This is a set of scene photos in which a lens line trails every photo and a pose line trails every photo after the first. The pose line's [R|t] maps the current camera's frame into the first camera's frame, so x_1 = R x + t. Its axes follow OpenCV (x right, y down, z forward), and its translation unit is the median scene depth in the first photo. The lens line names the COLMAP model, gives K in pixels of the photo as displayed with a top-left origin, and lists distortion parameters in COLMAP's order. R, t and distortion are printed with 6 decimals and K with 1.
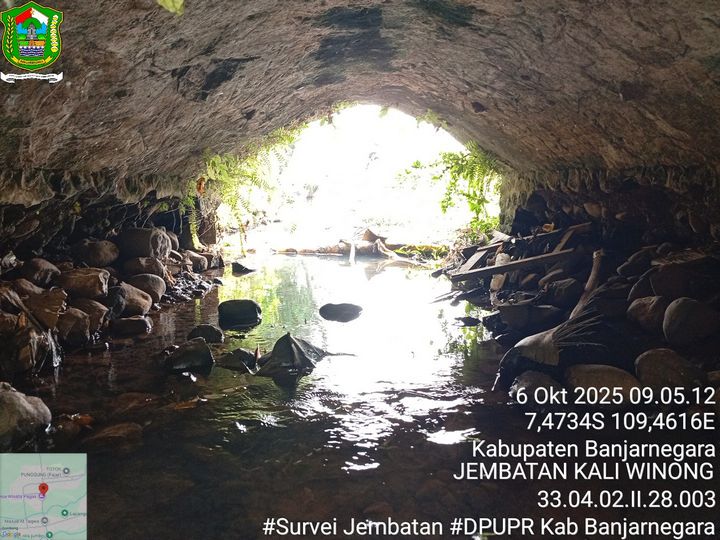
lens RADIAL K [[553.6, 0, 357.0], [0, 553.6, 273.0], [0, 0, 1]] dist [0.083723, -0.169797]
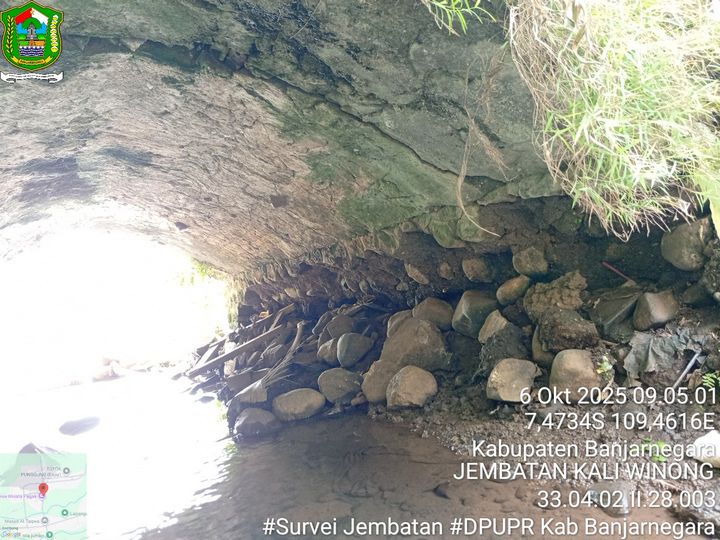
lens RADIAL K [[553.6, 0, 357.8], [0, 553.6, 271.7], [0, 0, 1]] dist [0.083723, -0.169797]
pose [[0.881812, -0.151646, 0.446555, 0.003734], [0.241461, 0.958543, -0.151299, 0.087734], [-0.405098, 0.241243, 0.881872, -0.230236]]
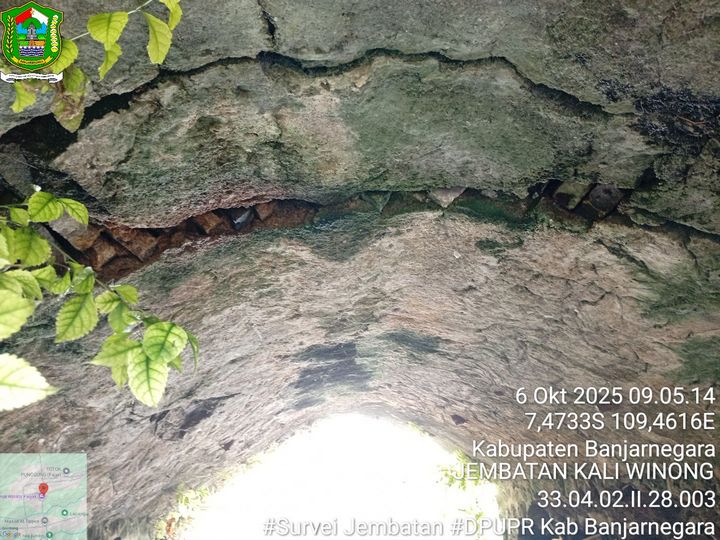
lens RADIAL K [[557.0, 0, 356.3], [0, 557.0, 268.4], [0, 0, 1]] dist [0.061428, -0.119025]
pose [[0.996902, -0.061015, 0.049629, 0.001180], [0.077867, 0.854519, -0.513551, -0.032999], [-0.011074, 0.515824, 0.856623, -0.000597]]
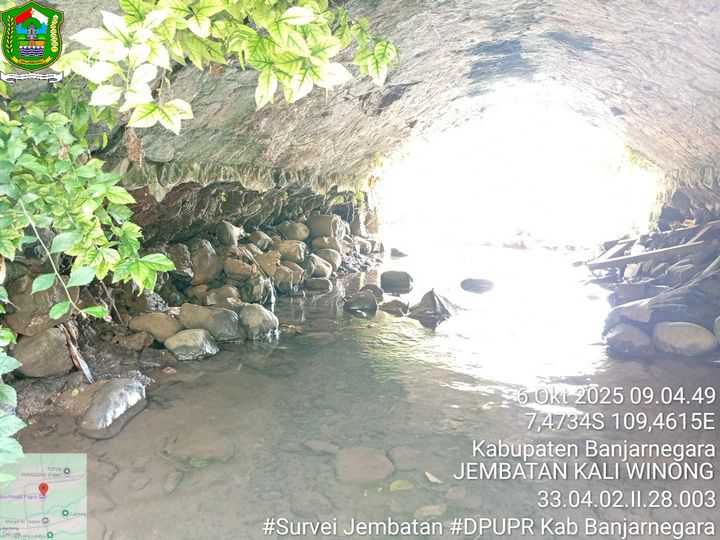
lens RADIAL K [[553.6, 0, 359.7], [0, 553.6, 271.9], [0, 0, 1]] dist [0.083723, -0.169797]
pose [[0.962448, 0.046791, -0.267404, 0.048154], [-0.048467, 0.998825, 0.000334, 0.058889], [0.267106, 0.012638, 0.963584, -0.259906]]
